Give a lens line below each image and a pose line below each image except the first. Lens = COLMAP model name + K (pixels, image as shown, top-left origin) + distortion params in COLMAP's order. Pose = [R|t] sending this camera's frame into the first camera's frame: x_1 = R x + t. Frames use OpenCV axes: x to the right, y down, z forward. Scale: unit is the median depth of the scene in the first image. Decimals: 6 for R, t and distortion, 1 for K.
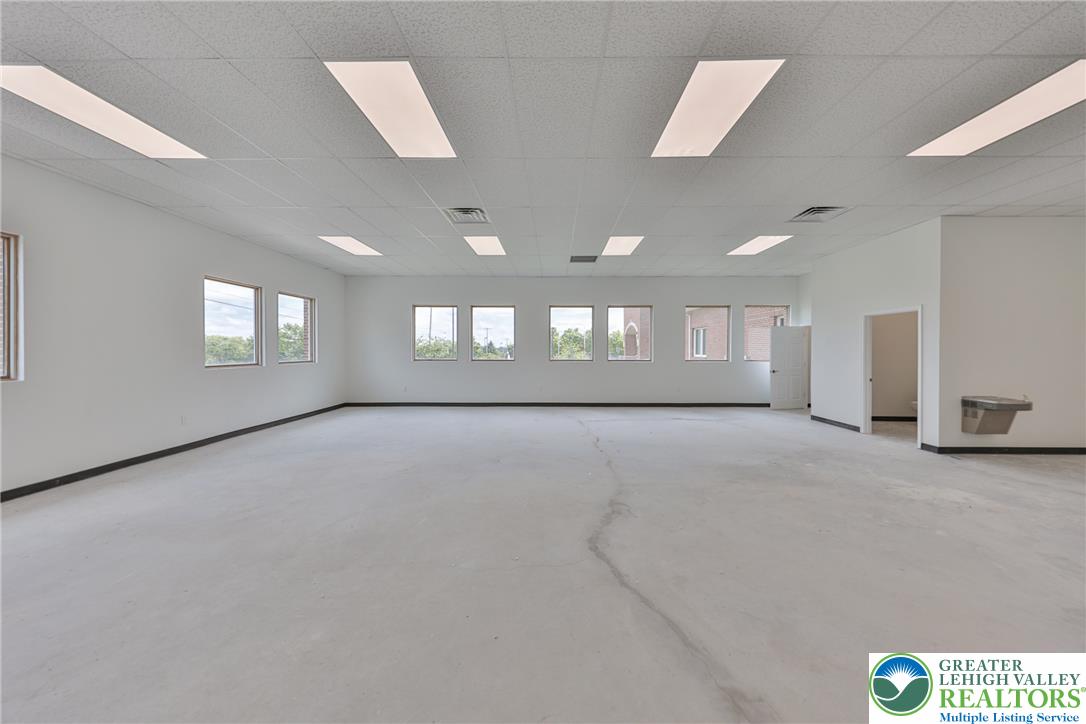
lens RADIAL K [[363.7, 0, 548.4], [0, 363.7, 350.1], [0, 0, 1]] dist [-0.000169, -0.000238]
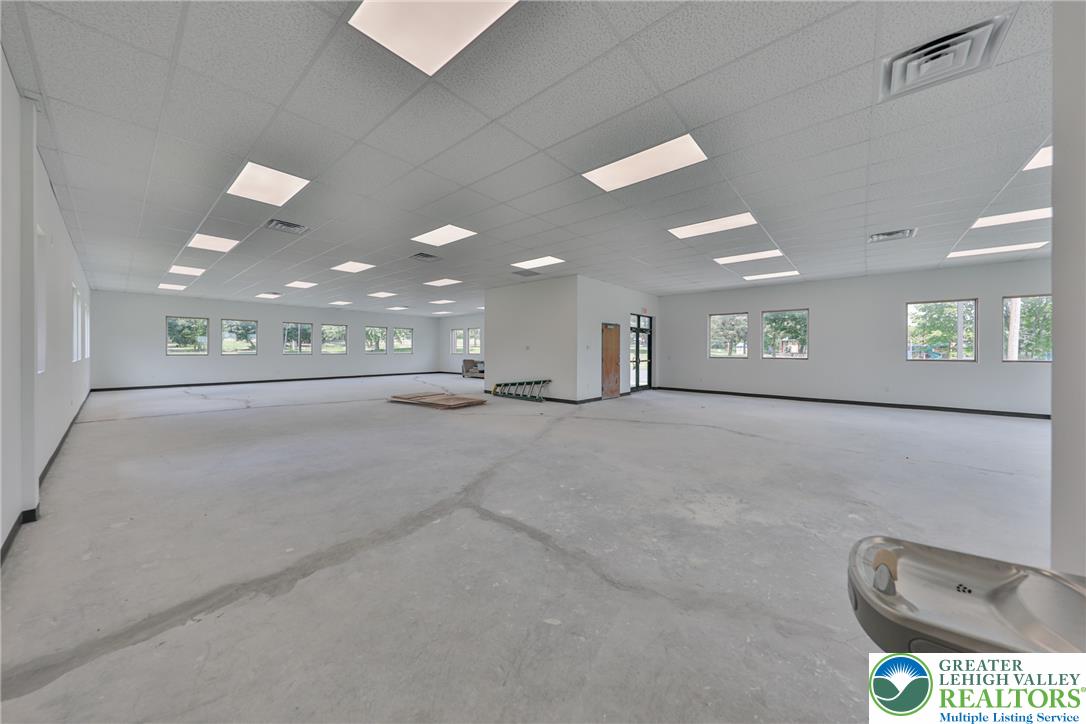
lens RADIAL K [[363.7, 0, 548.4], [0, 363.7, 350.1], [0, 0, 1]] dist [-0.000169, -0.000238]
pose [[-0.629297, -0.006242, -0.777140, 1.060143], [-0.009795, 0.999952, -0.000100, 0.015138], [0.777103, 0.007549, -0.629328, 0.662714]]
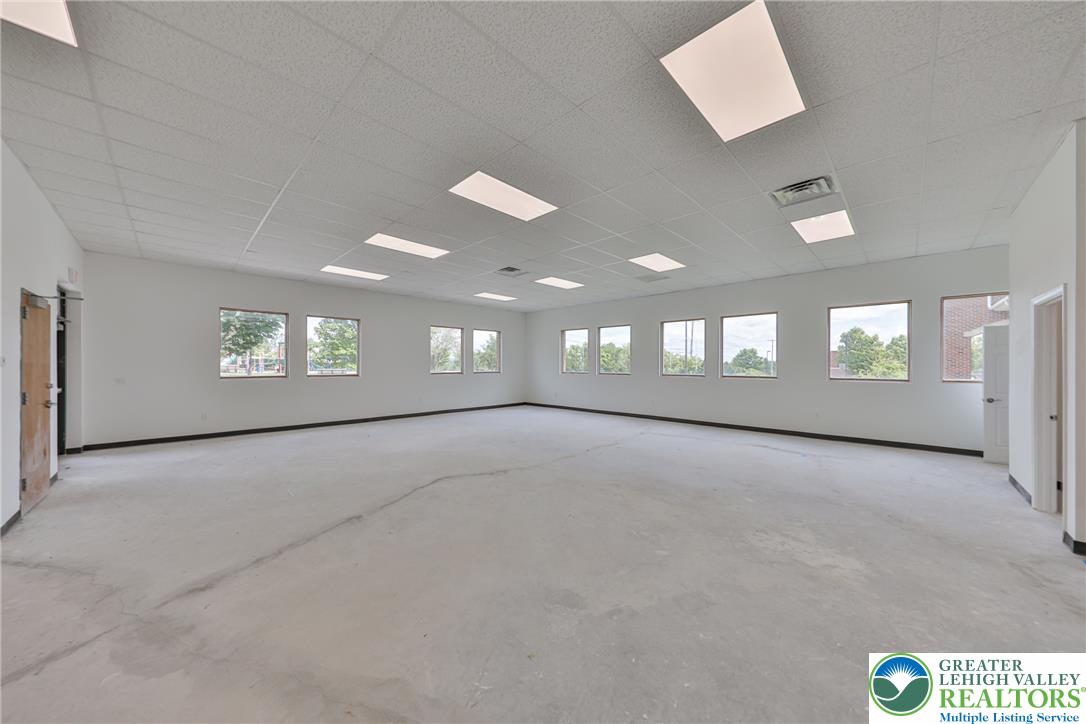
lens RADIAL K [[366.1, 0, 543.0], [0, 366.1, 362.0], [0, 0, 1]] dist [0.001929, 0.000010]
pose [[0.721061, -0.005348, -0.692851, 0.648493], [-0.001527, 0.999956, -0.009308, 0.001633], [0.692870, 0.007770, 0.721021, 0.030908]]
